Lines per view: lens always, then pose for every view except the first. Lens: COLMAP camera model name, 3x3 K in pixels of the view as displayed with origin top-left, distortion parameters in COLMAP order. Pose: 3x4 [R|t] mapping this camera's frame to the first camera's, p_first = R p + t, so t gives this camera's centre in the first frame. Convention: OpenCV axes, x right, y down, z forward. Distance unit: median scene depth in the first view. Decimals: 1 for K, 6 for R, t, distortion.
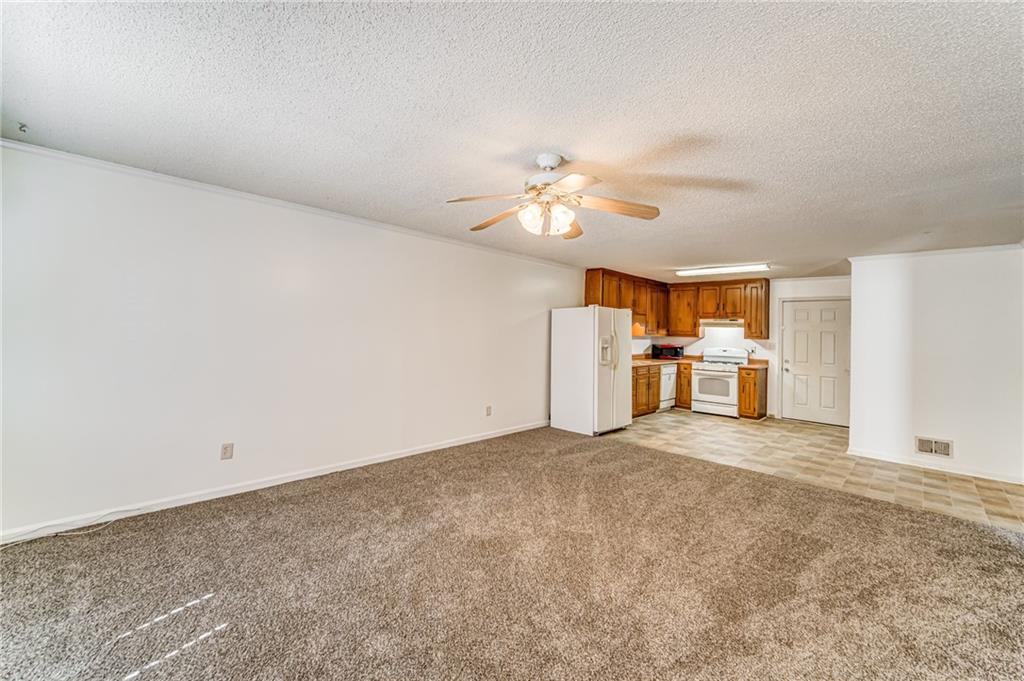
lens RADIAL K [[419.5, 0, 499.5], [0, 419.5, 320.7], [0, 0, 1]] dist [-0.000348, -0.000197]
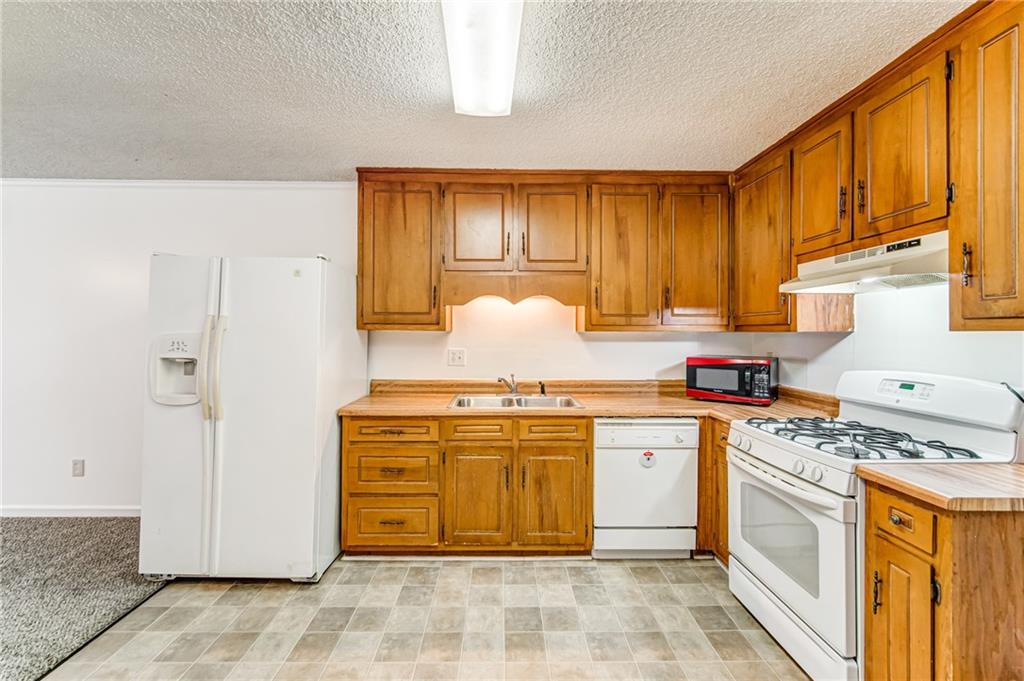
lens RADIAL K [[432.3, 0, 504.2], [0, 432.3, 333.5], [0, 0, 1]] dist [0.002061, -0.000962]
pose [[0.716557, -0.024766, -0.697089, 0.582397], [0.030939, 0.999514, -0.003708, 0.039242], [0.696842, -0.018911, 0.716975, 0.719644]]
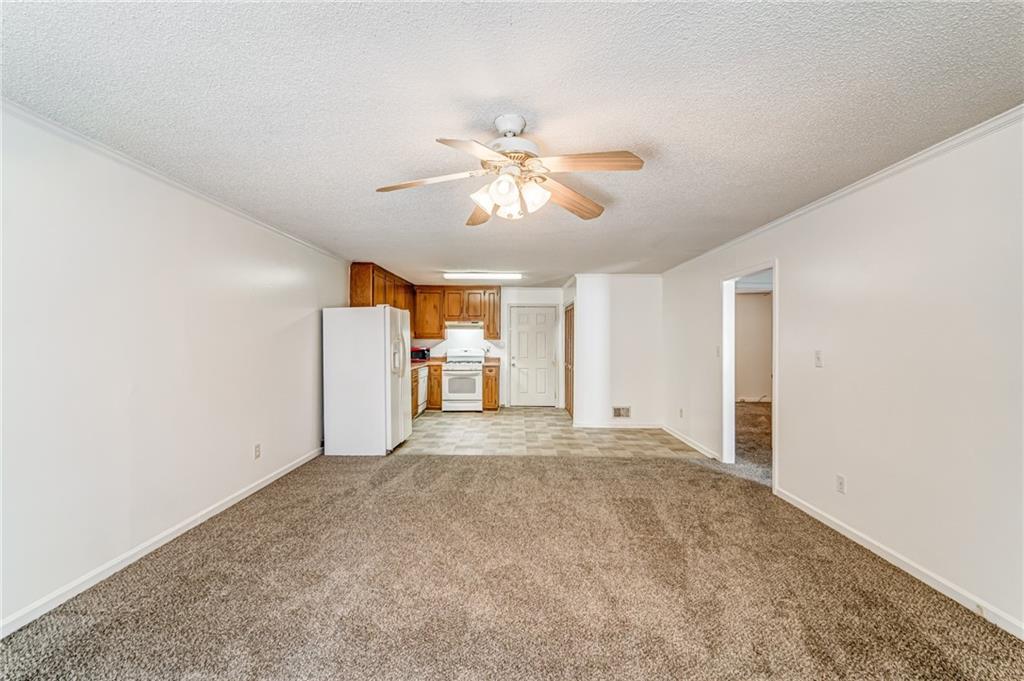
lens RADIAL K [[432.3, 0, 507.0], [0, 432.3, 337.1], [0, 0, 1]] dist [0.002061, -0.000962]
pose [[0.721576, -0.021869, 0.691989, -0.162257], [-0.001880, 0.999435, 0.033545, -0.001388], [-0.692332, -0.025506, 0.721128, 0.138962]]
